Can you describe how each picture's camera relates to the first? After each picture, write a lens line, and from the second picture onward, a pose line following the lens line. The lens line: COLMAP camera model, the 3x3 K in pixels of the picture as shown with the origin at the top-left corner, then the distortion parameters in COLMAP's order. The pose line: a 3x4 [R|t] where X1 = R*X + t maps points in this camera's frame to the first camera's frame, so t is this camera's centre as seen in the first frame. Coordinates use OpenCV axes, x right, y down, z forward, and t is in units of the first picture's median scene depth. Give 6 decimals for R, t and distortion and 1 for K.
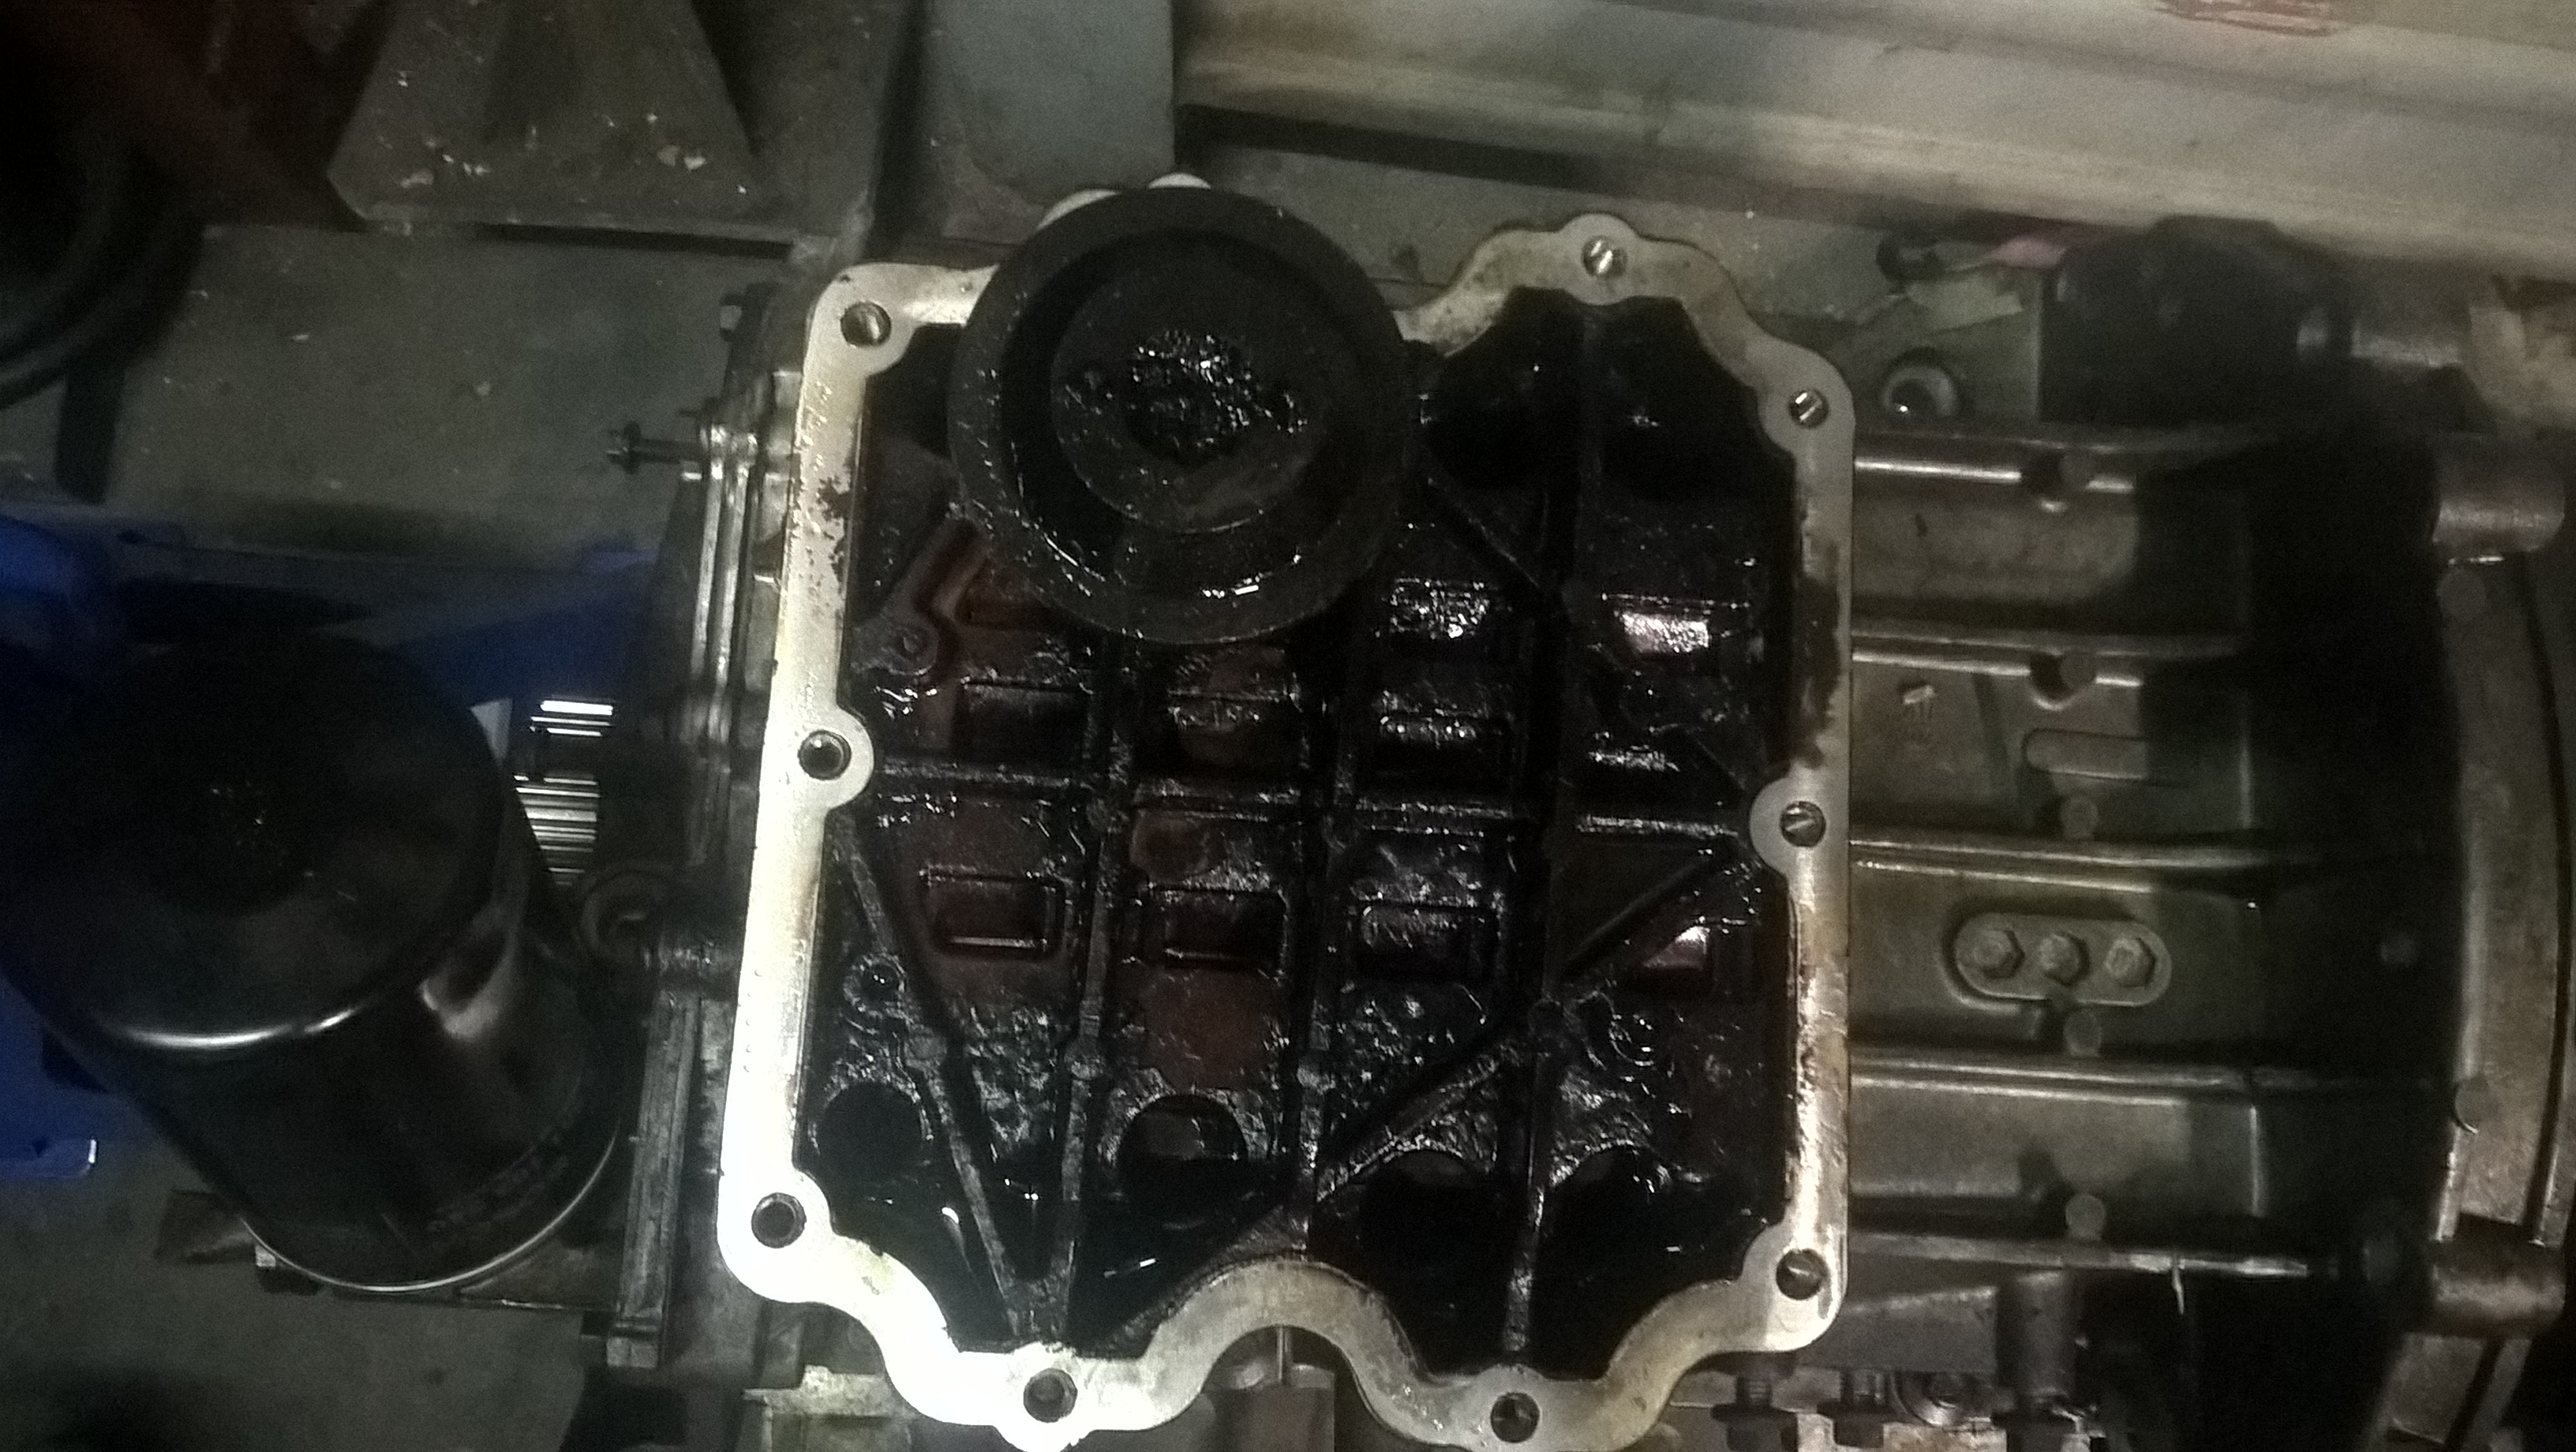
lens RADIAL K [[1986.0, 0, 1288.0], [0, 1986.0, 726.0], [0, 0, 1]] dist [0.100987, -0.193922]
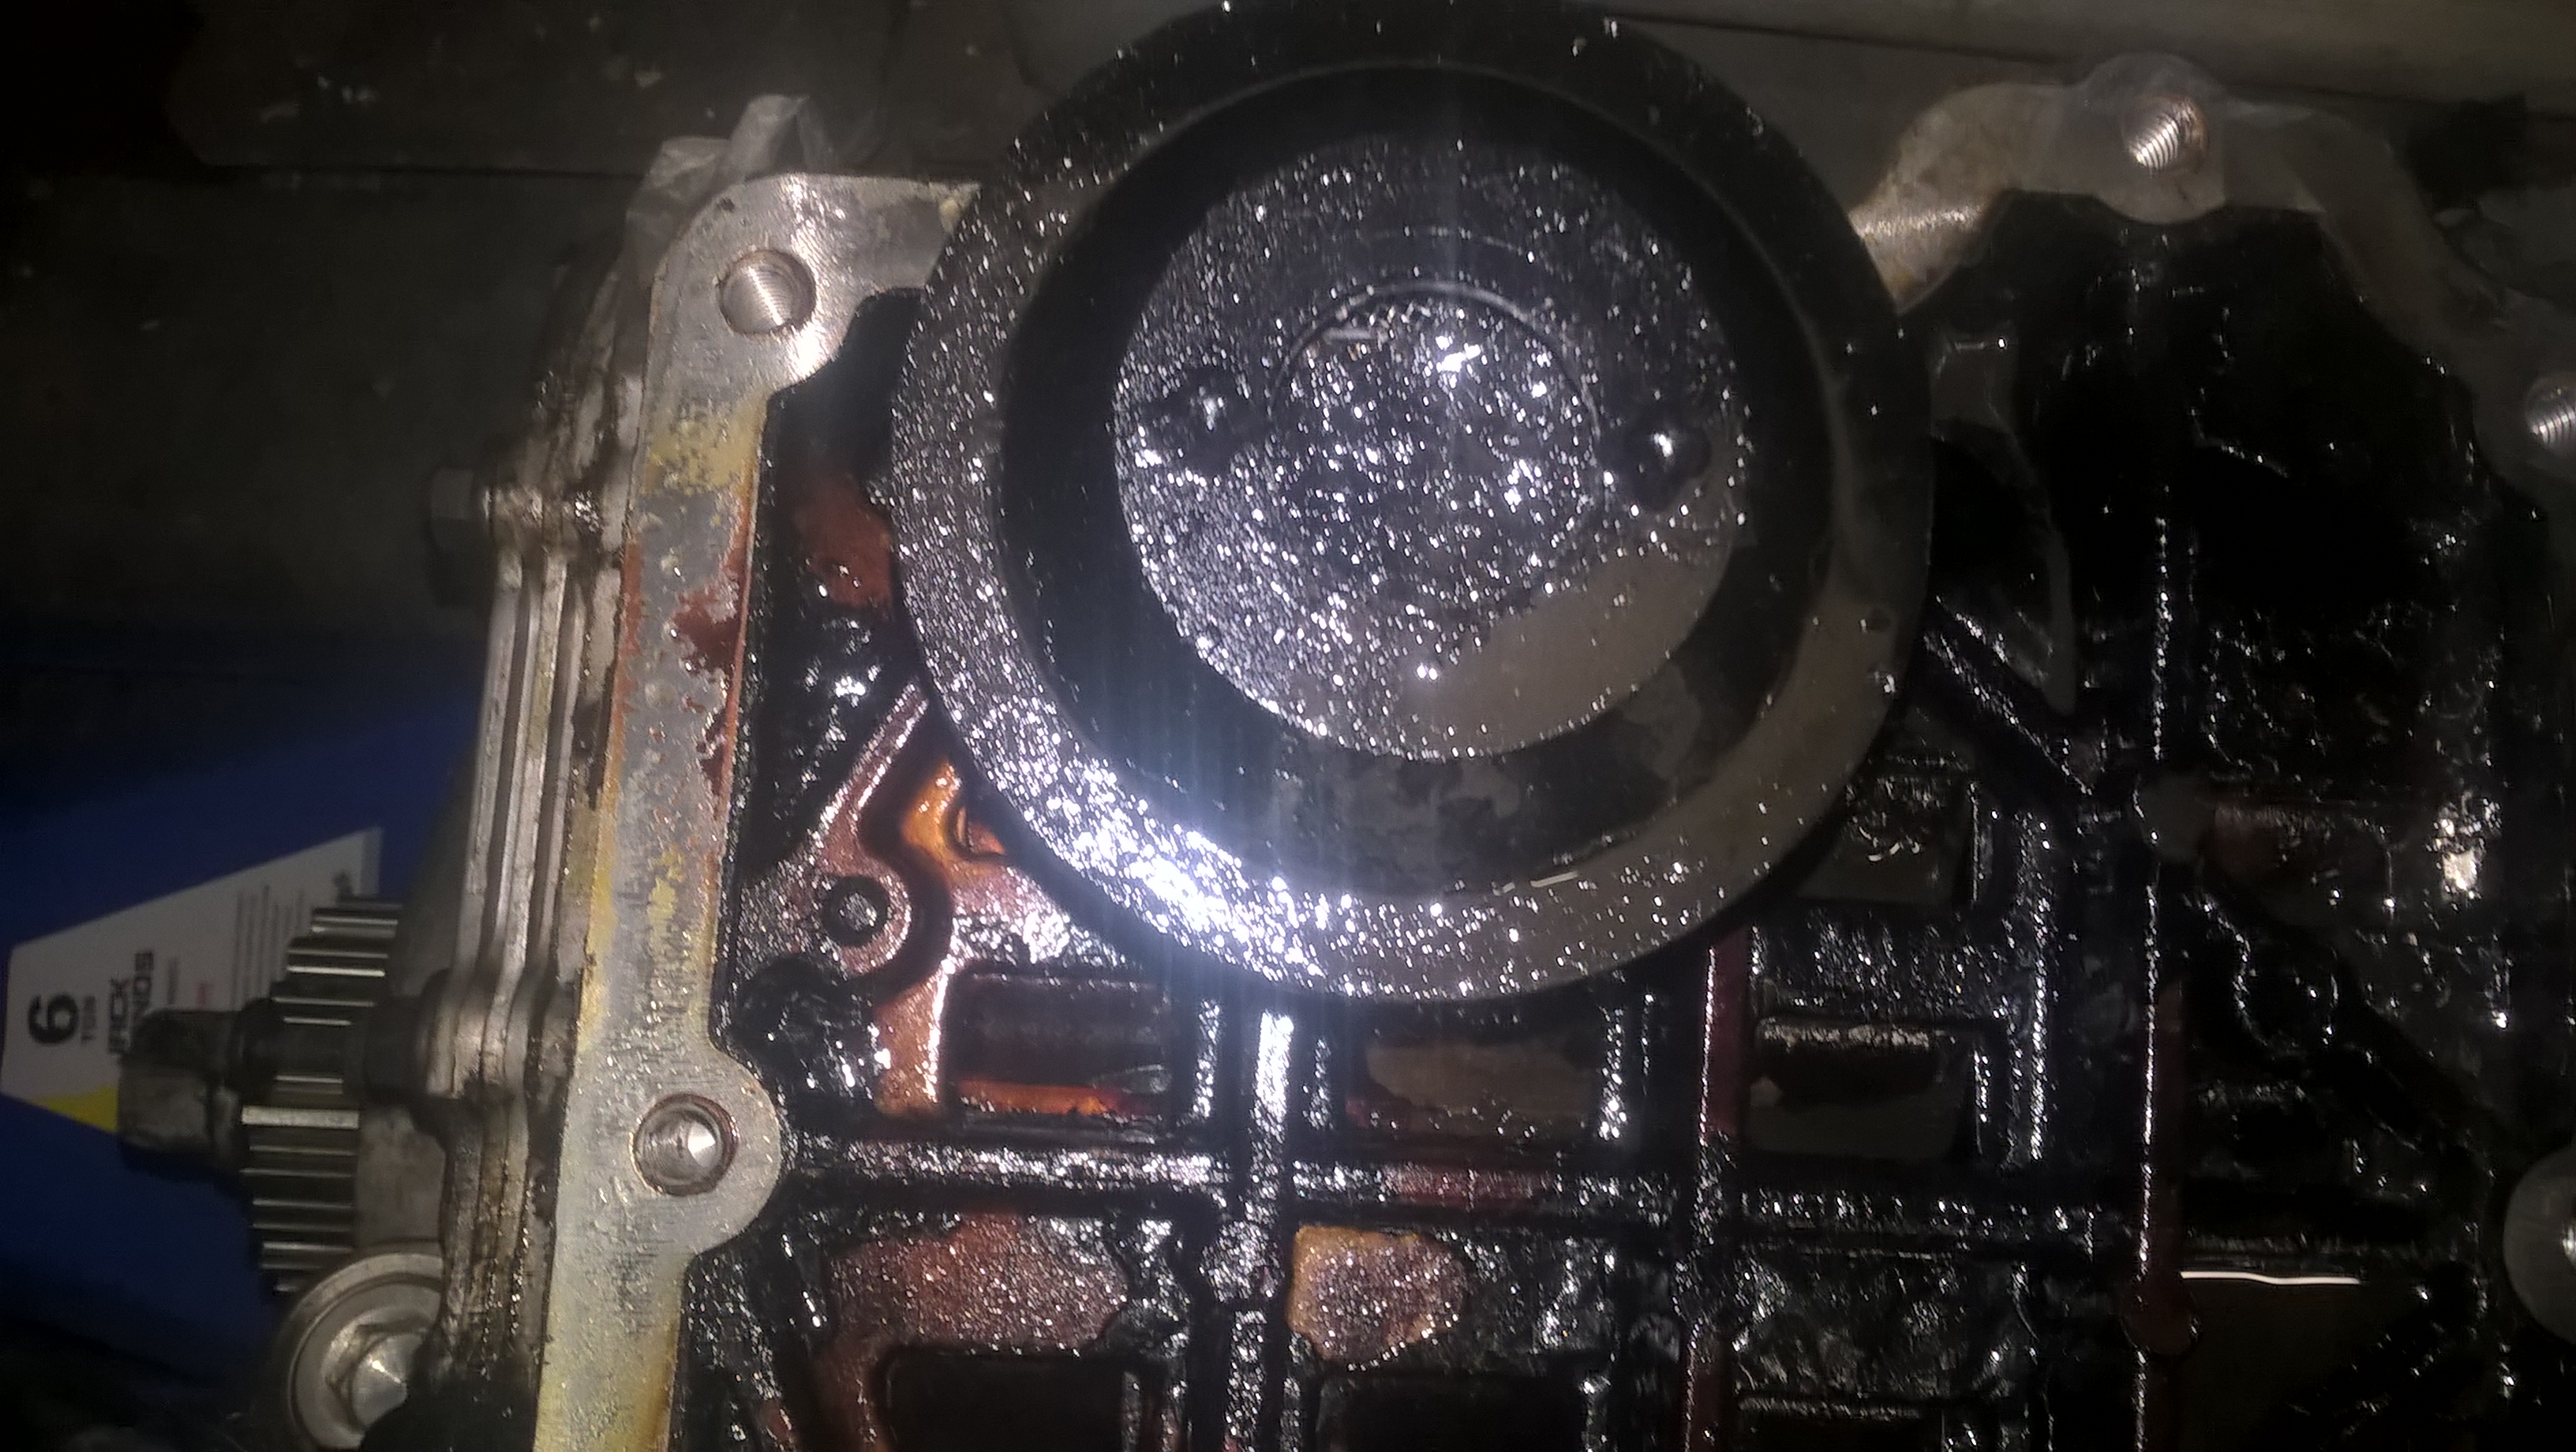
lens RADIAL K [[1986.0, 0, 1288.0], [0, 1986.0, 726.0], [0, 0, 1]] dist [0.100987, -0.193922]
pose [[0.999042, -0.012366, -0.041985, -0.053114], [0.013239, 0.999701, 0.020561, -0.095127], [0.041719, -0.021097, 0.998907, 0.472116]]
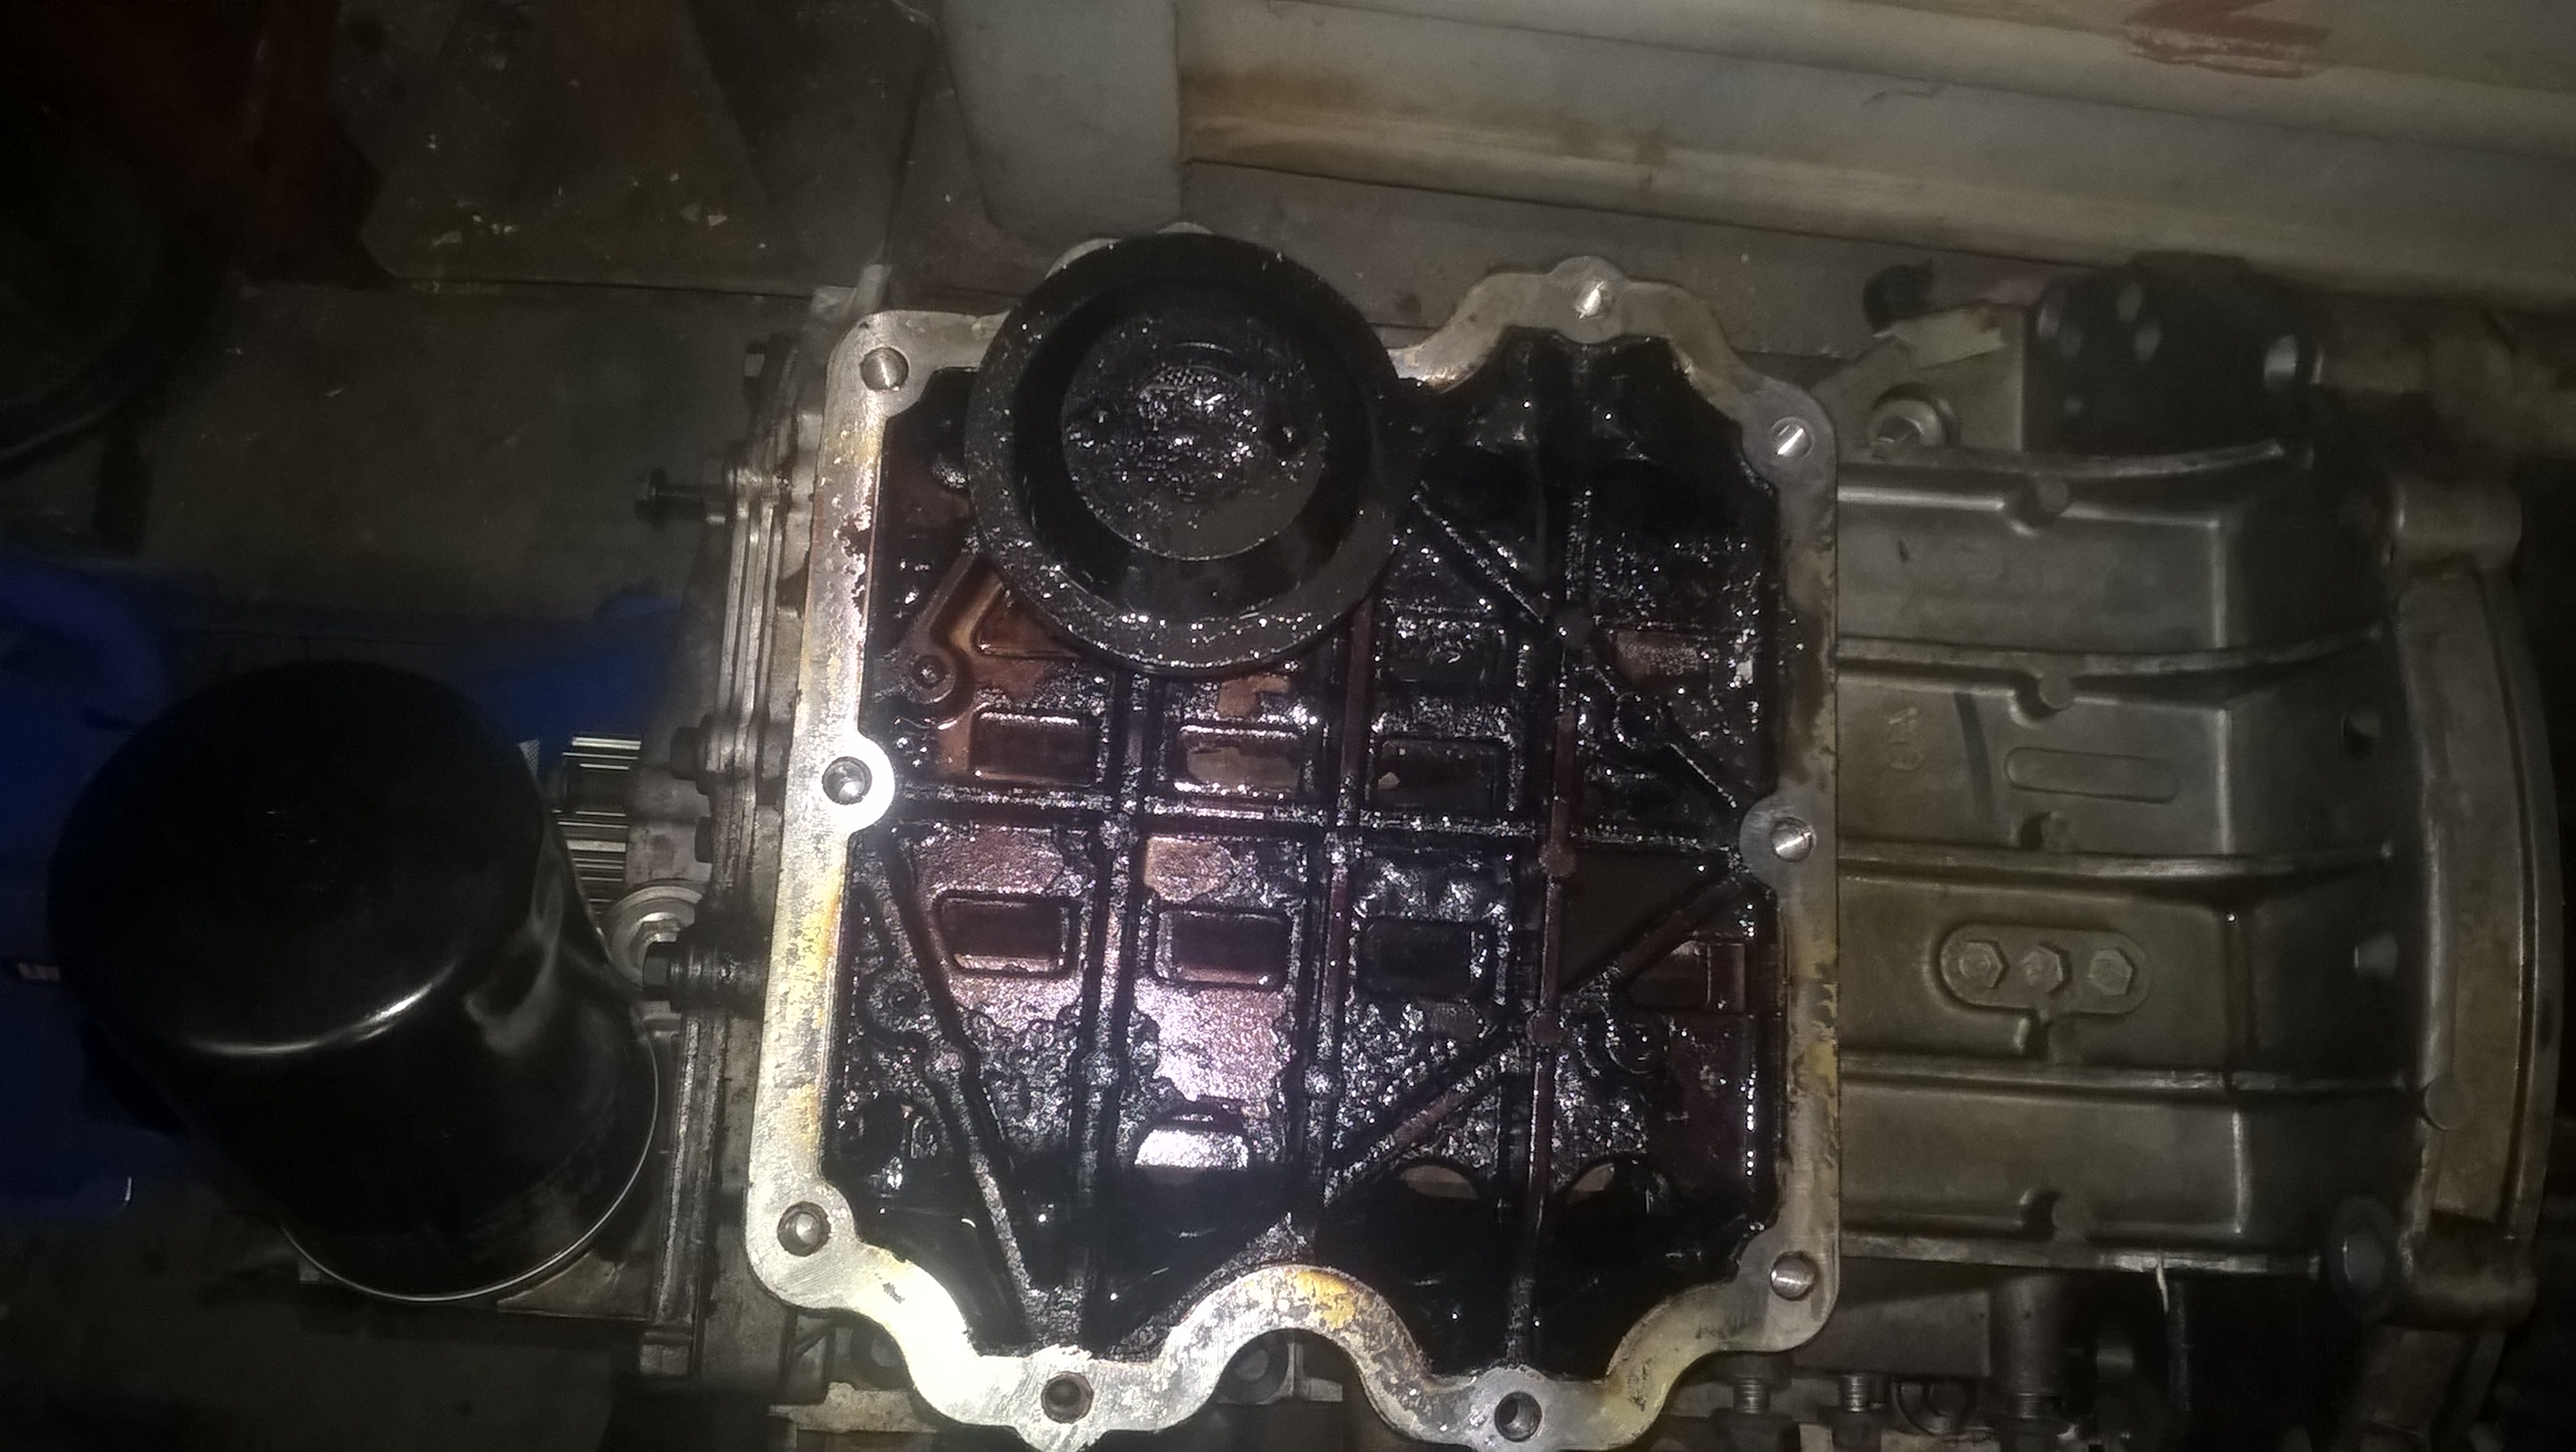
lens RADIAL K [[1986.0, 0, 1288.0], [0, 1986.0, 726.0], [0, 0, 1]] dist [0.100987, -0.193922]
pose [[0.999927, -0.009311, -0.007637, 0.005575], [0.009118, 0.999647, -0.024960, 0.013379], [0.007866, 0.024889, 0.999659, -0.036048]]
